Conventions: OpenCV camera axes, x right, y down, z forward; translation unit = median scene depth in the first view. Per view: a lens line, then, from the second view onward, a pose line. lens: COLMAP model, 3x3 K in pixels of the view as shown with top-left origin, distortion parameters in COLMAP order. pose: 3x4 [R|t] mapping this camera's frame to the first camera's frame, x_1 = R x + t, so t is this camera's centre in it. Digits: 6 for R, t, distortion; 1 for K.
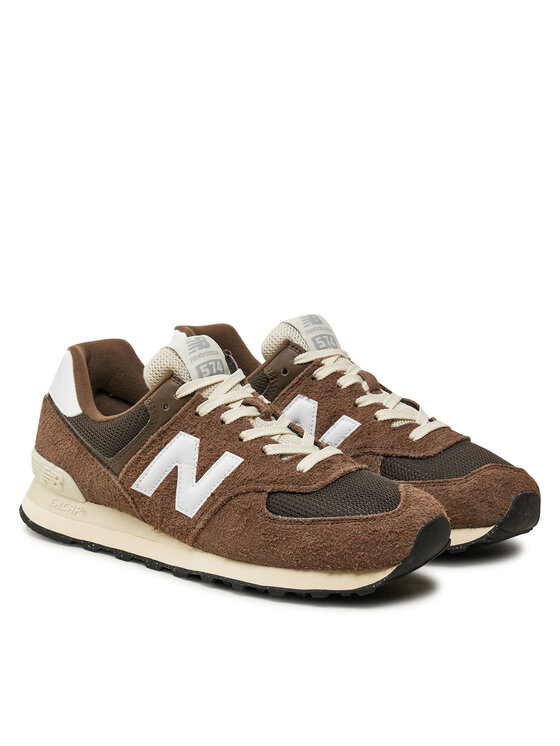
lens RADIAL K [[2002.0, 0, 280.8], [0, 2002.0, 372.2], [0, 0, 1]] dist [-0.318664, 0.000000]
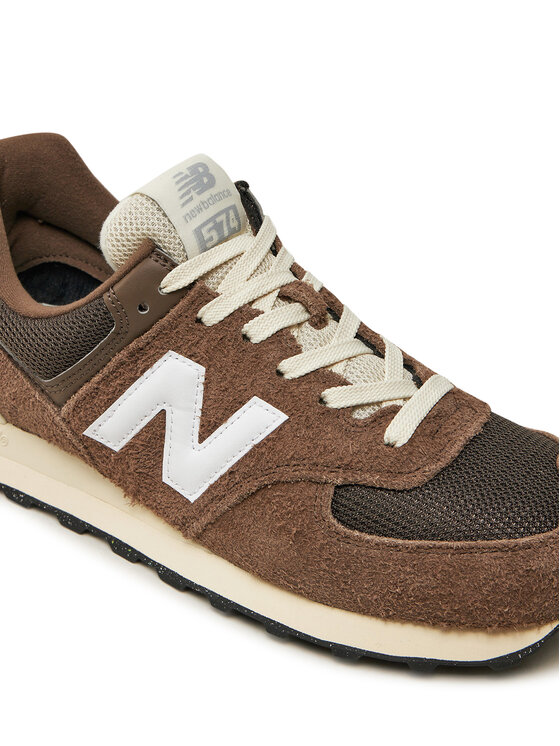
lens RADIAL K [[1510.1, 0, 279.5], [0, 1510.1, 375.9], [0, 0, 1]] dist [-0.216887, 0.000000]
pose [[0.996796, -0.013000, 0.078925, -0.052933], [-0.014060, 0.942864, 0.332880, -0.105791], [-0.078743, -0.332923, 0.939660, 0.594432]]
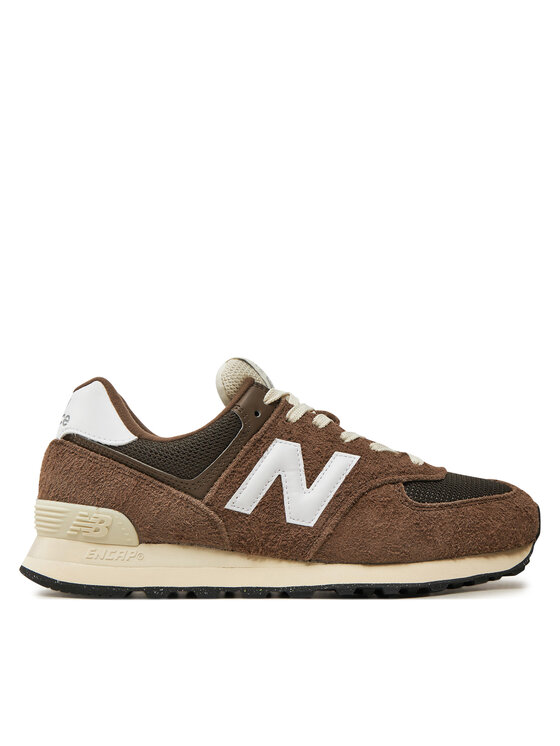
lens RADIAL K [[1116.8, 0, 277.9], [0, 1116.8, 375.1], [0, 0, 1]] dist [-0.016189, 0.000000]
pose [[0.807850, 0.033830, 0.588417, -0.351411], [0.143974, 0.956780, -0.252674, 0.131195], [-0.571533, 0.288839, 0.768064, 0.597269]]
